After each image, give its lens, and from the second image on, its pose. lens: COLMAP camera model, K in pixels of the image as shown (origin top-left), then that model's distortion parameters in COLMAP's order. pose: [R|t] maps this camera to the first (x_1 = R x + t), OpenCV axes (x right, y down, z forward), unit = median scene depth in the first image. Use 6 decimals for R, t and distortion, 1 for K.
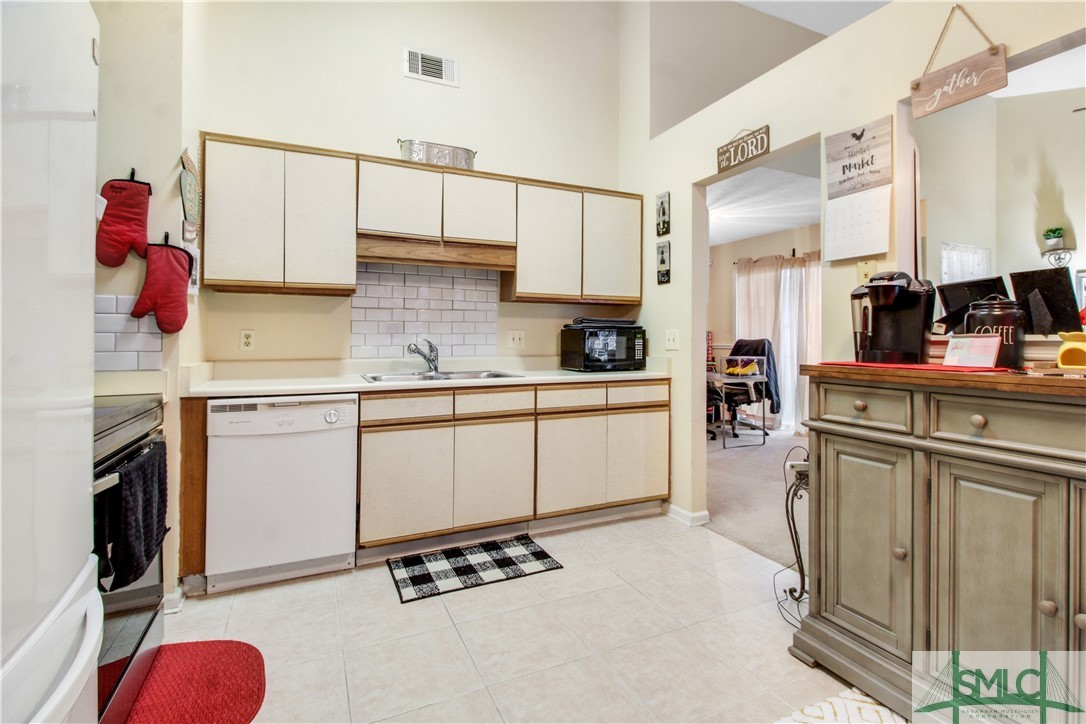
lens RADIAL K [[519.0, 0, 545.8], [0, 519.0, 335.2], [0, 0, 1]] dist [0.017523, -0.017114]
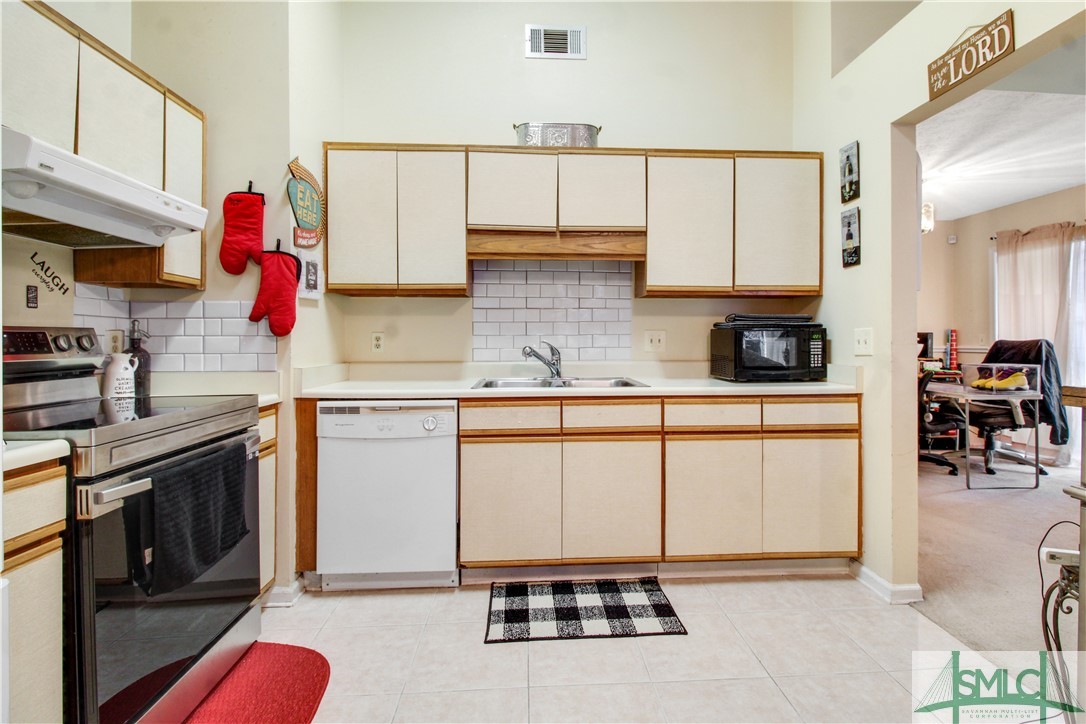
lens RADIAL K [[519.0, 0, 545.8], [0, 519.0, 335.2], [0, 0, 1]] dist [0.017523, -0.017114]
pose [[0.928677, -0.006273, -0.370837, 0.111417], [0.005074, 0.999978, -0.004209, 0.000844], [0.370855, 0.002027, 0.928688, 0.168593]]
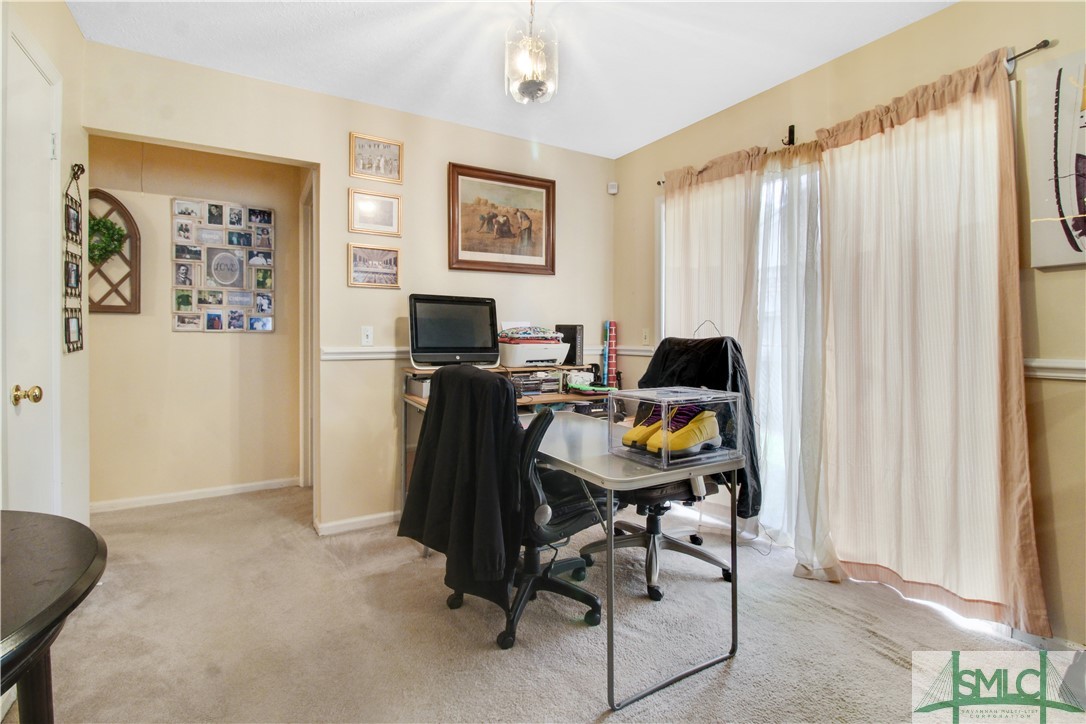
lens RADIAL K [[519.0, 0, 545.8], [0, 519.0, 335.2], [0, 0, 1]] dist [0.017523, -0.017114]
pose [[0.992714, 0.001947, 0.120476, 0.497027], [-0.002698, 0.999978, 0.006069, 0.007077], [-0.120462, -0.006350, 0.992698, 1.317278]]
